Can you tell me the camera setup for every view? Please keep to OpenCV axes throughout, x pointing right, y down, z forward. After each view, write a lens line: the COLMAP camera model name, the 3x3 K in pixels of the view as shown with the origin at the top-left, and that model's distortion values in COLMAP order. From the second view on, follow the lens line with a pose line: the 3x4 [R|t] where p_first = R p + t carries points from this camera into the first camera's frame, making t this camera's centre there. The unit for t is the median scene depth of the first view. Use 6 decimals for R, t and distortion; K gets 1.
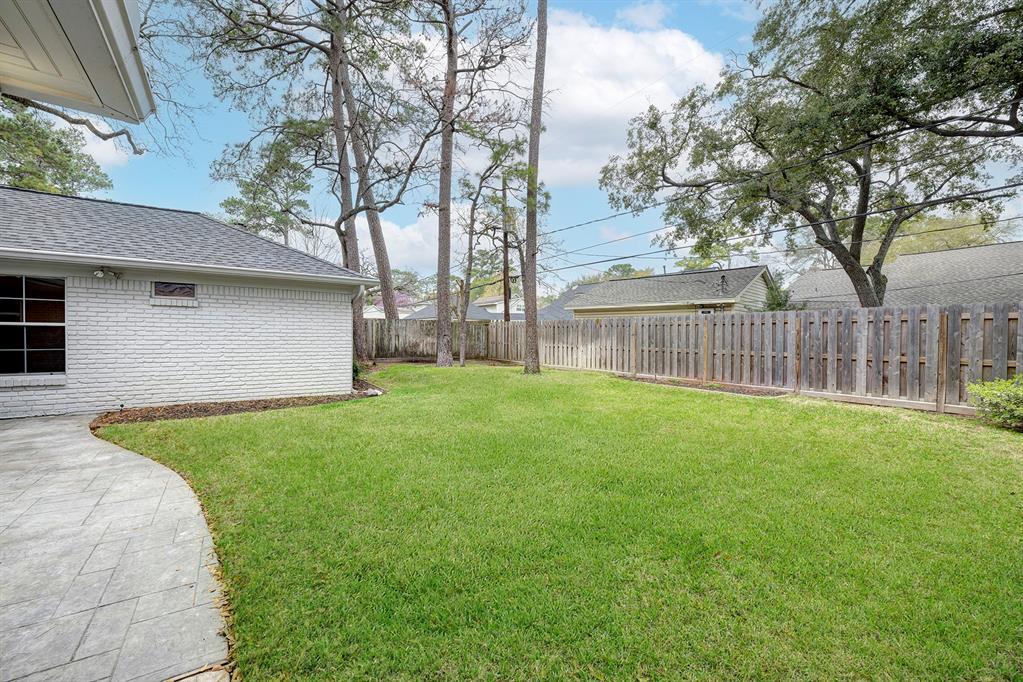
lens RADIAL K [[404.8, 0, 503.1], [0, 404.8, 341.2], [0, 0, 1]] dist [-0.001334, 0.000158]
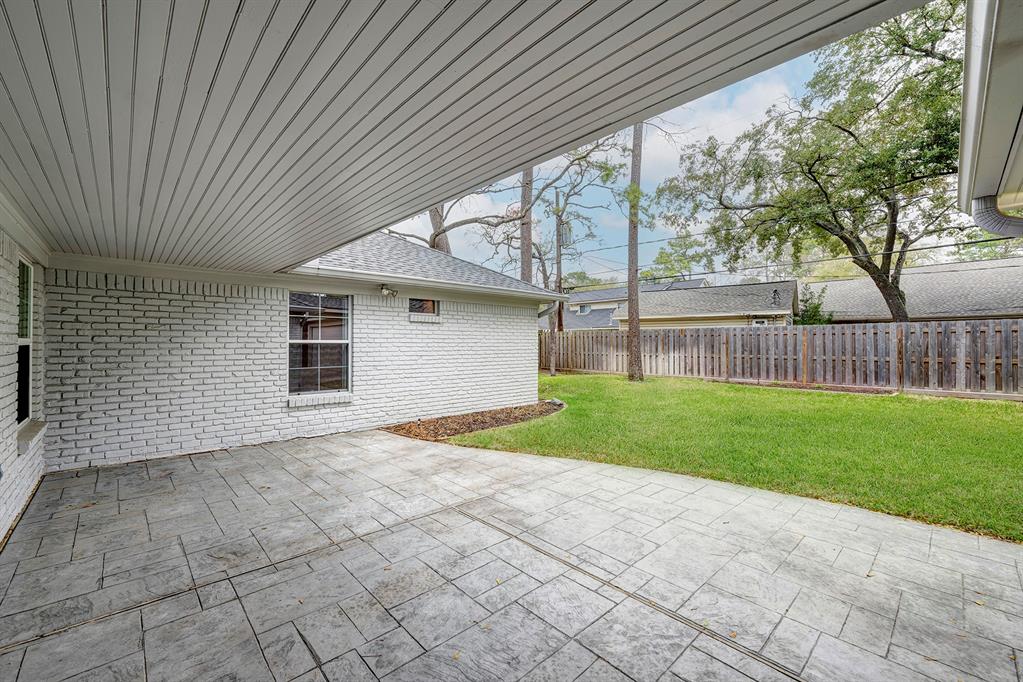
lens RADIAL K [[419.2, 0, 498.1], [0, 419.2, 341.6], [0, 0, 1]] dist [0.000007, -0.000002]
pose [[0.989147, -0.010698, 0.146537, -0.729146], [0.013284, 0.999773, -0.016684, -0.016086], [-0.146325, 0.018449, 0.989065, -0.071634]]
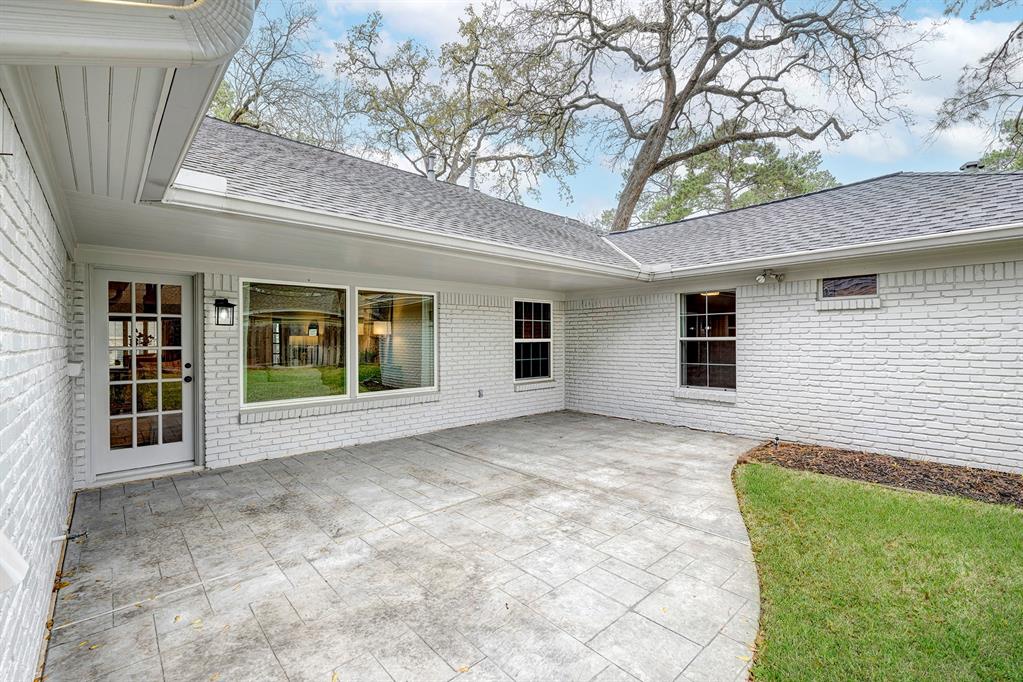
lens RADIAL K [[446.0, 0, 514.4], [0, 446.0, 341.8], [0, 0, 1]] dist [-0.002149, 0.001156]
pose [[0.149748, -0.010543, -0.988668, -0.117764], [-0.007524, 0.999902, -0.011803, -0.014982], [0.988696, 0.009206, 0.149654, 0.284579]]
